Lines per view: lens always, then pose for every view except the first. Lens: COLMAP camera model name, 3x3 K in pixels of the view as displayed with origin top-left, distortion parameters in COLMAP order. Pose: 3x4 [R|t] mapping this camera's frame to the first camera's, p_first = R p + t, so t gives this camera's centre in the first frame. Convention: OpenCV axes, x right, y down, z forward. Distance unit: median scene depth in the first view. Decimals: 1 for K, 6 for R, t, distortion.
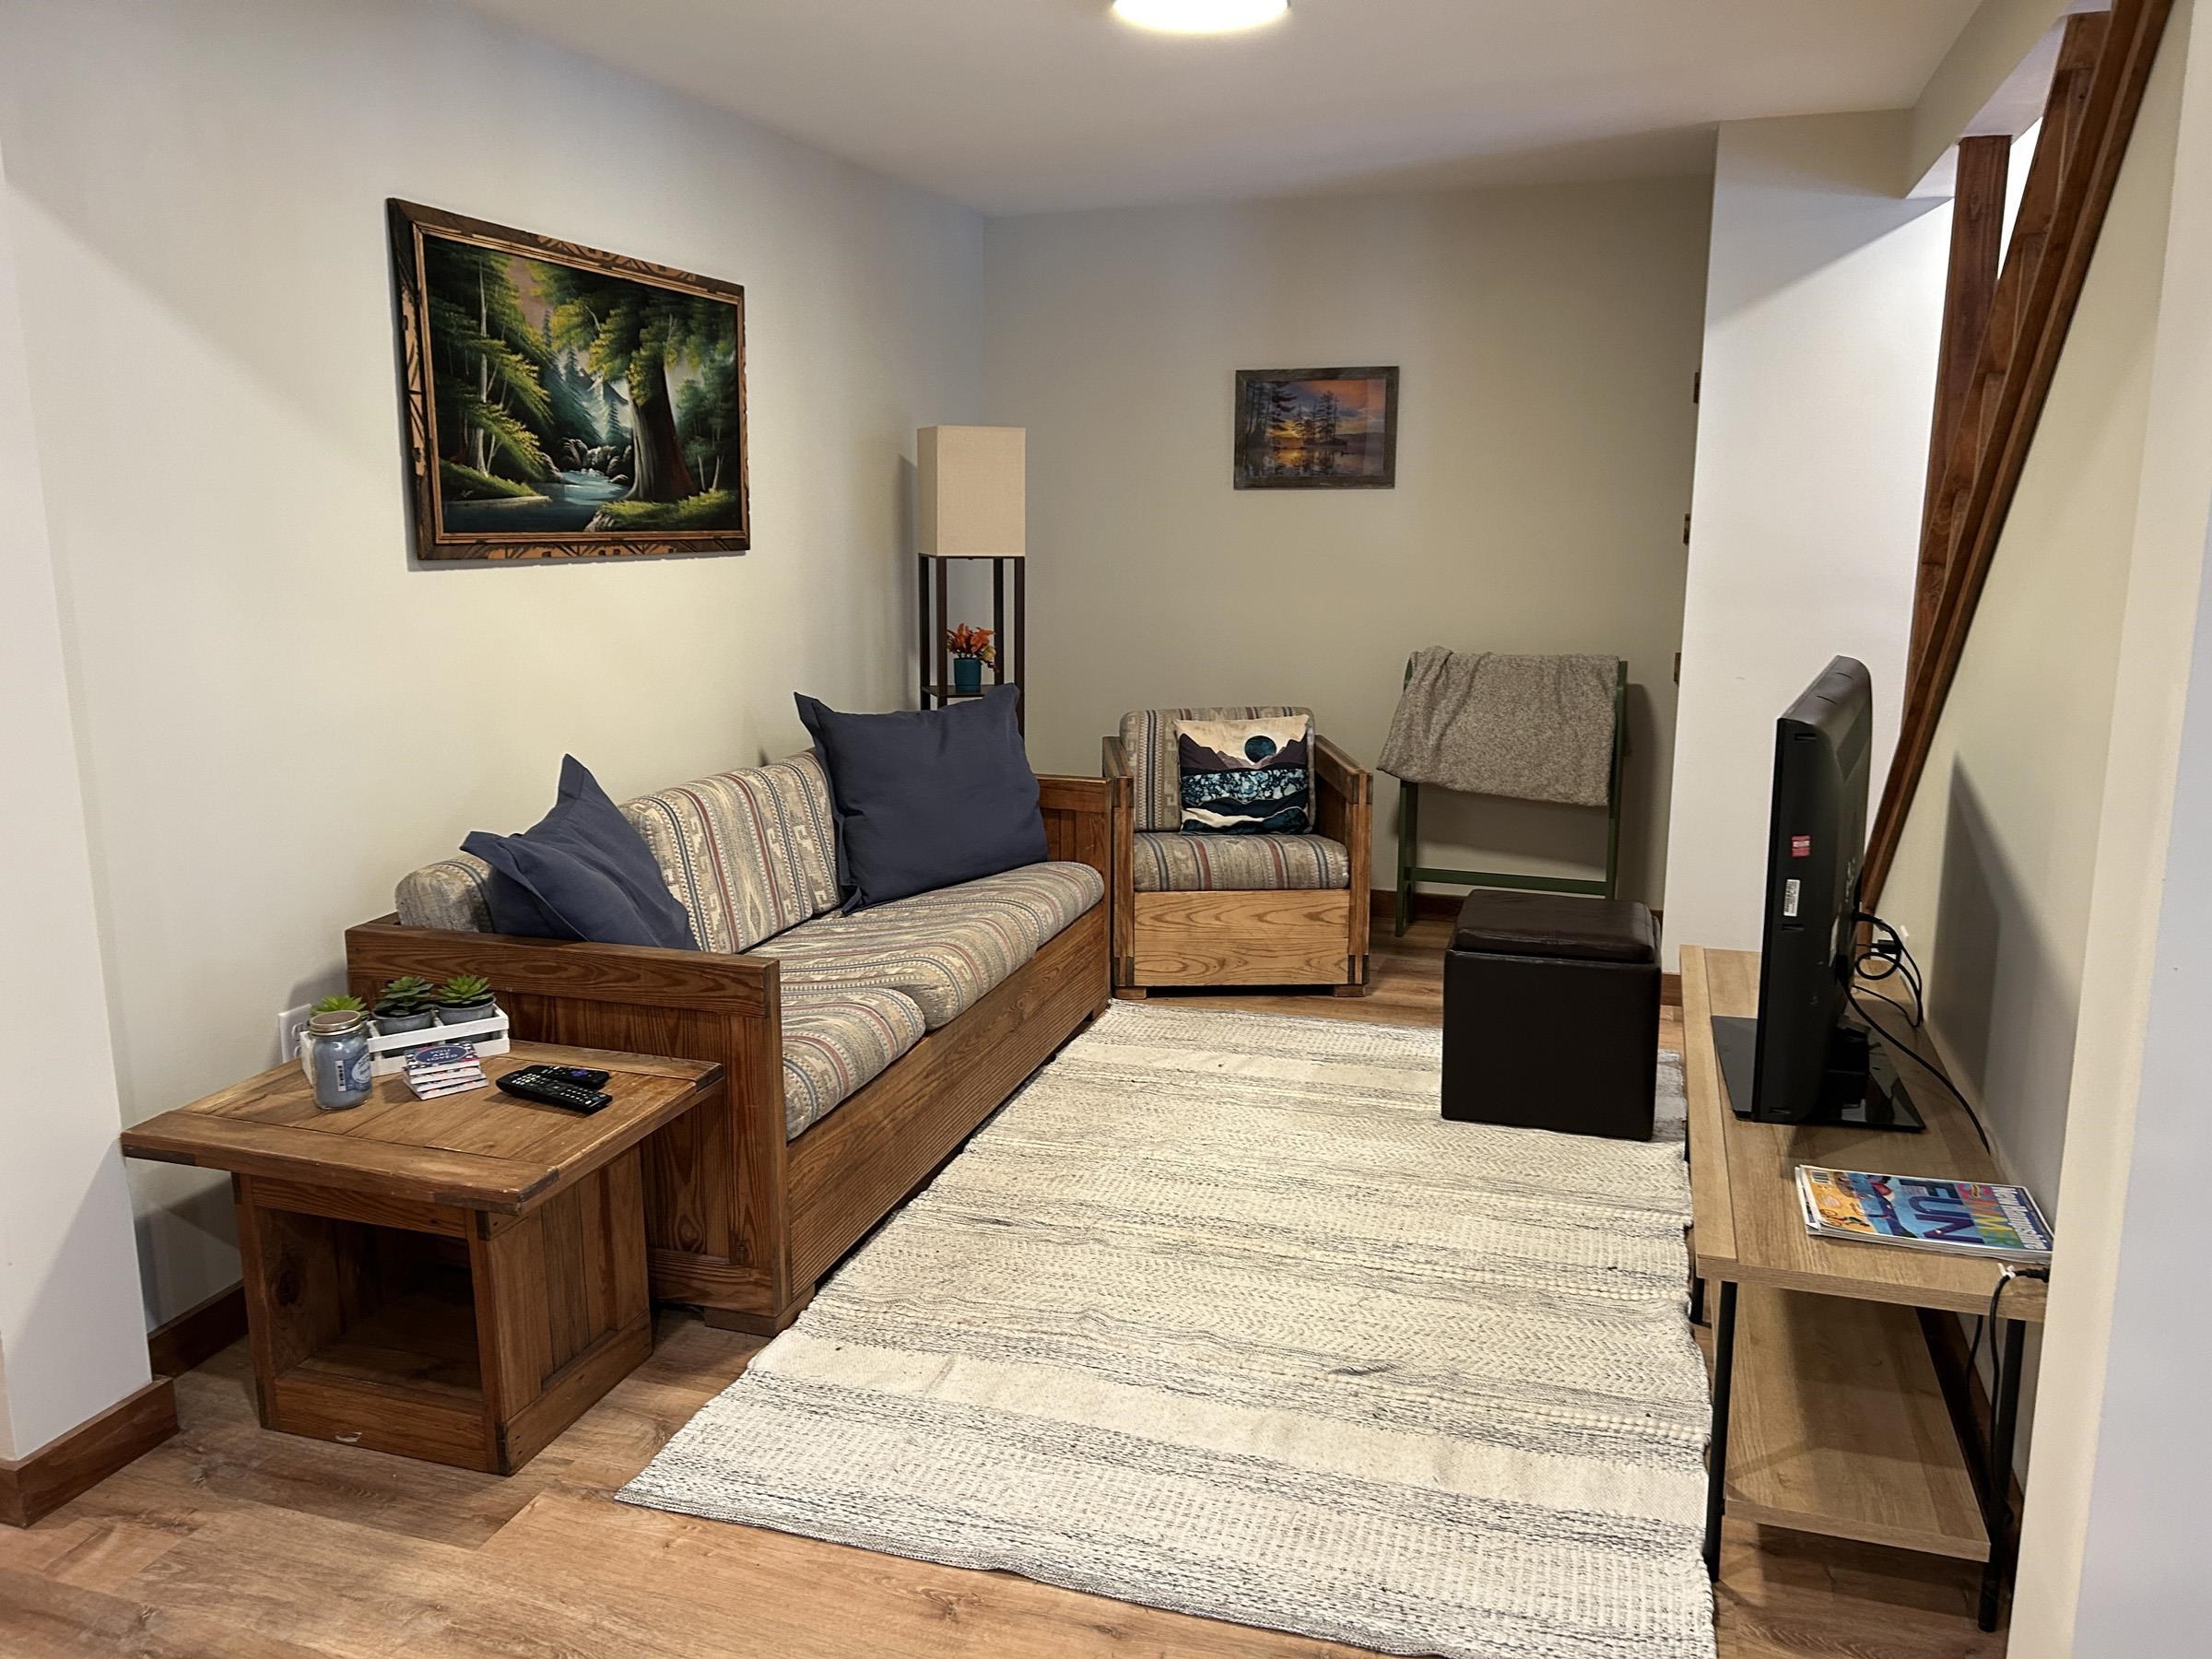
lens RADIAL K [[1657.2, 0, 1102.9], [0, 1657.2, 842.5], [0, 0, 1]] dist [0.136066, -0.221923]
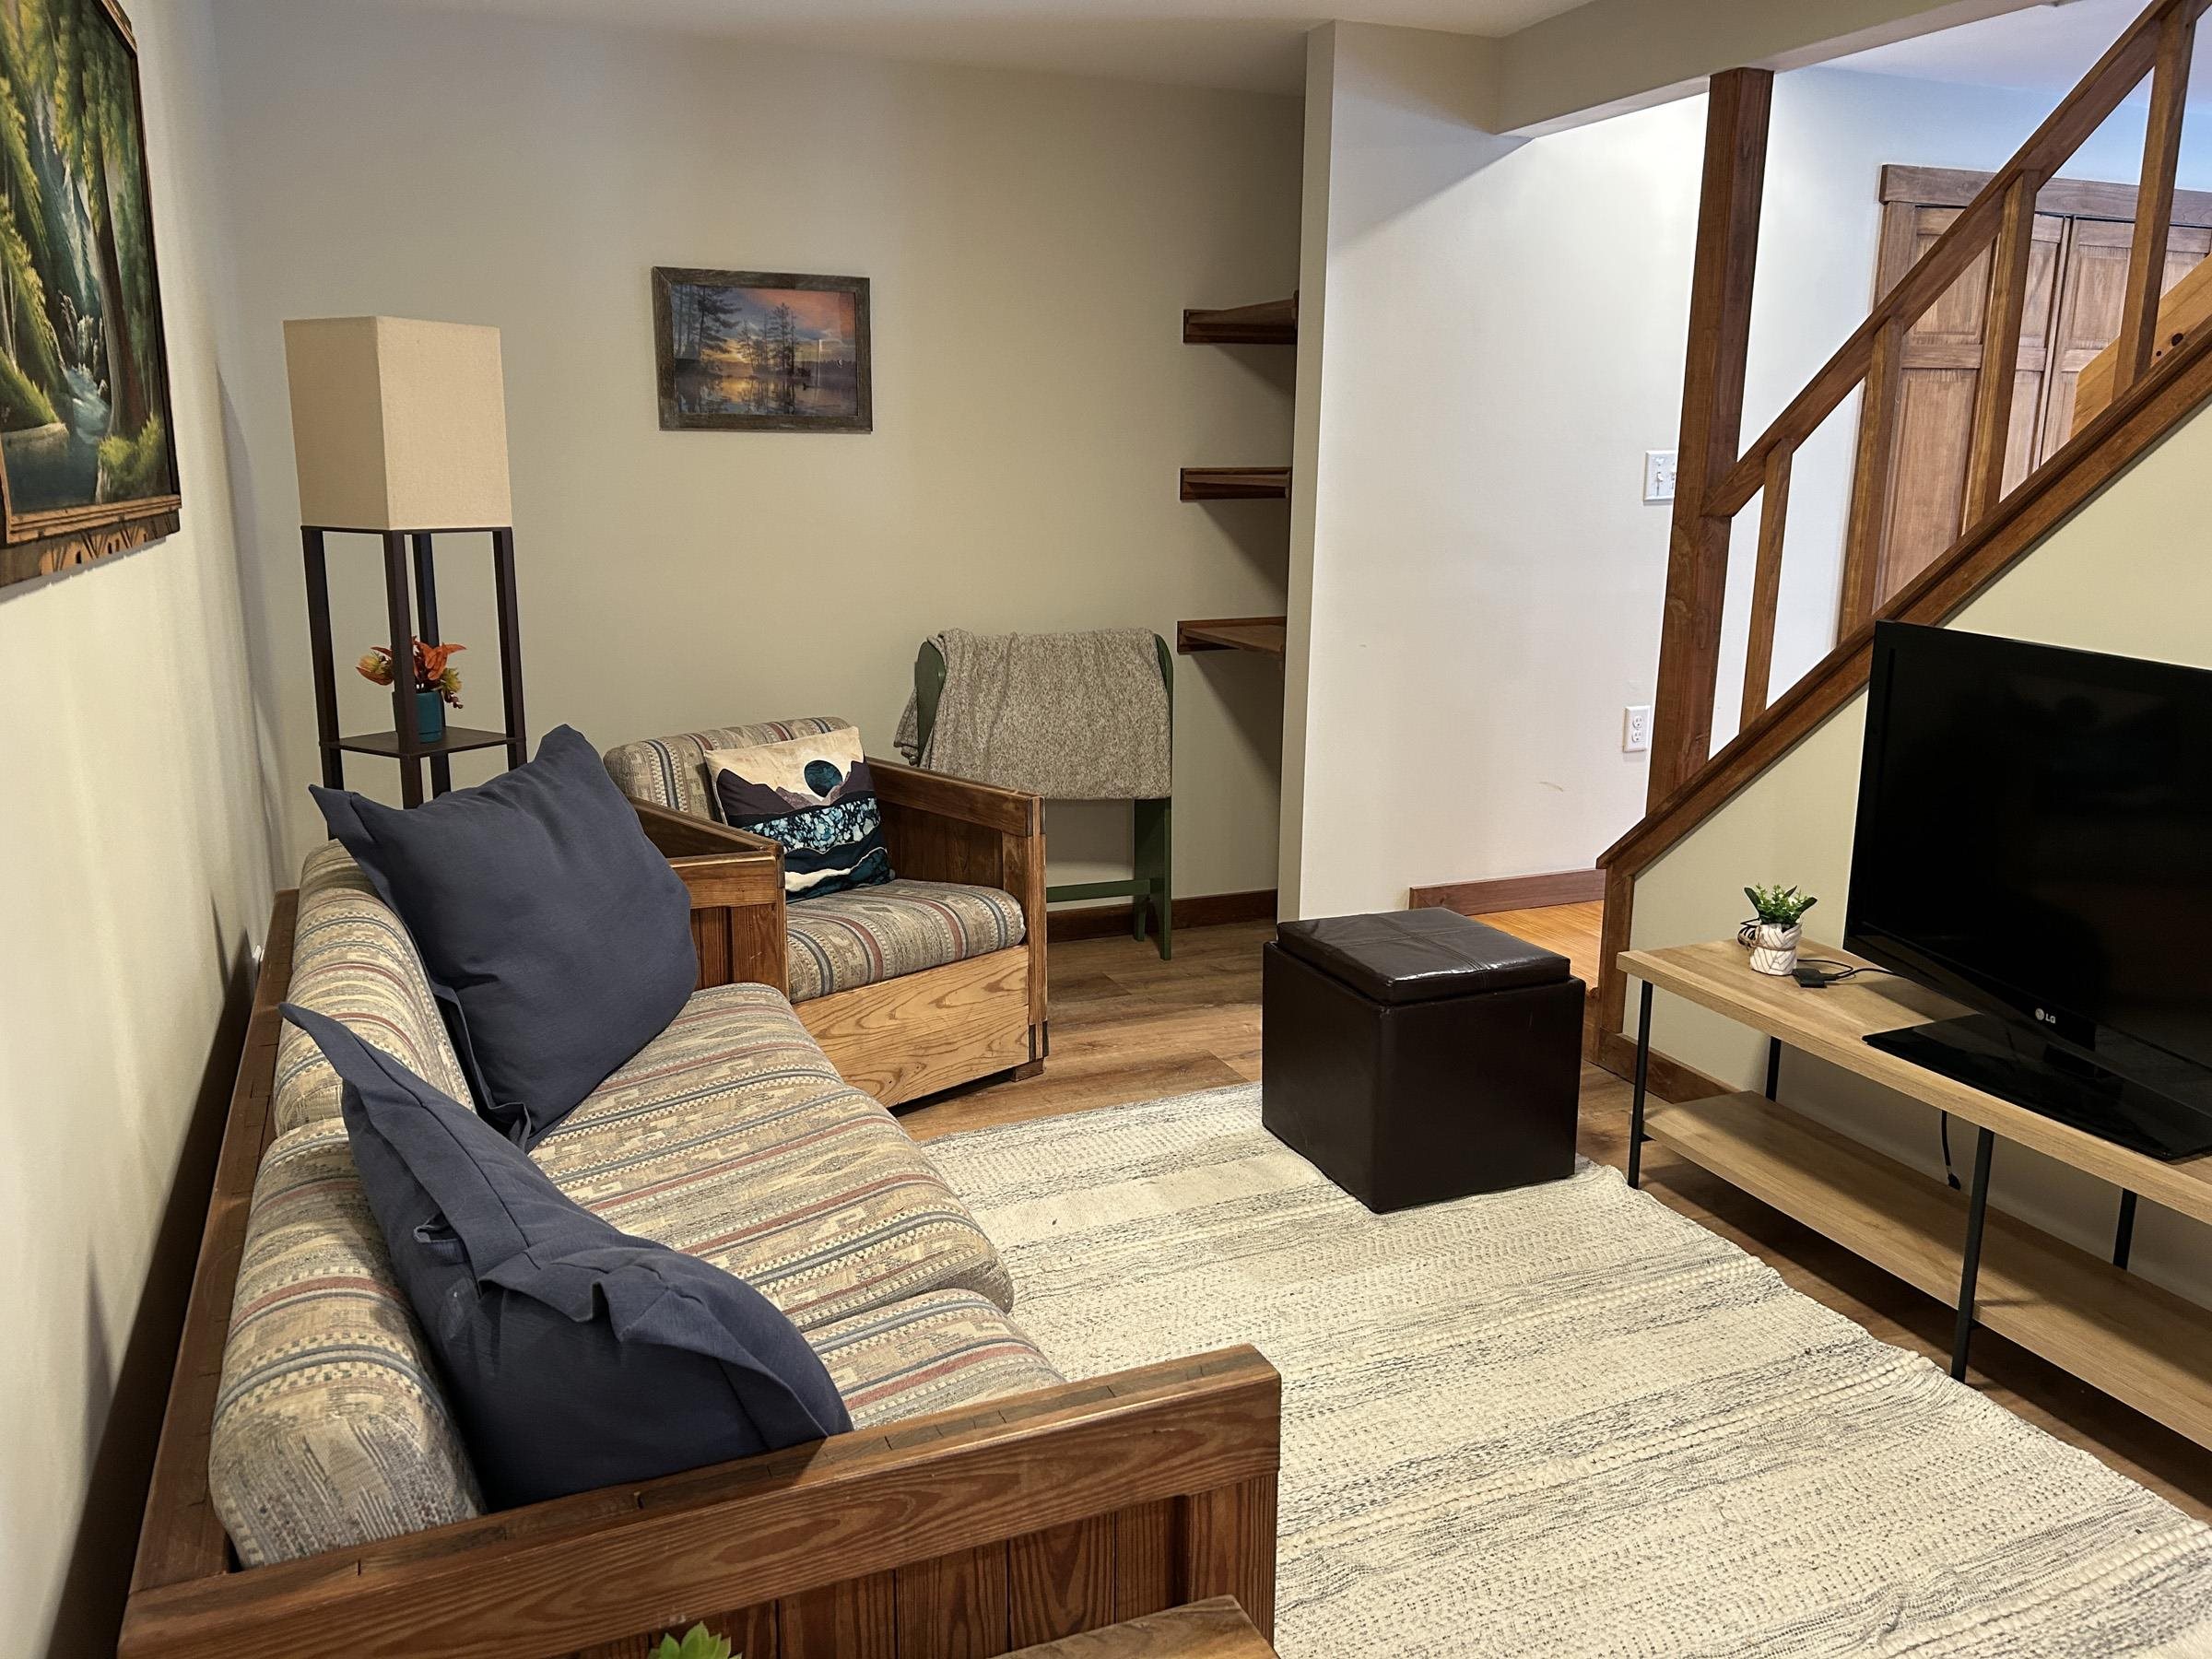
lens RADIAL K [[1646.3, 0, 1106.0], [0, 1646.3, 829.5], [0, 0, 1]] dist [0.093941, -0.098804]
pose [[0.758502, -0.138327, 0.636821, -0.290828], [0.123852, 0.990001, 0.067525, -0.068683], [-0.639793, 0.027653, 0.768049, 0.348182]]
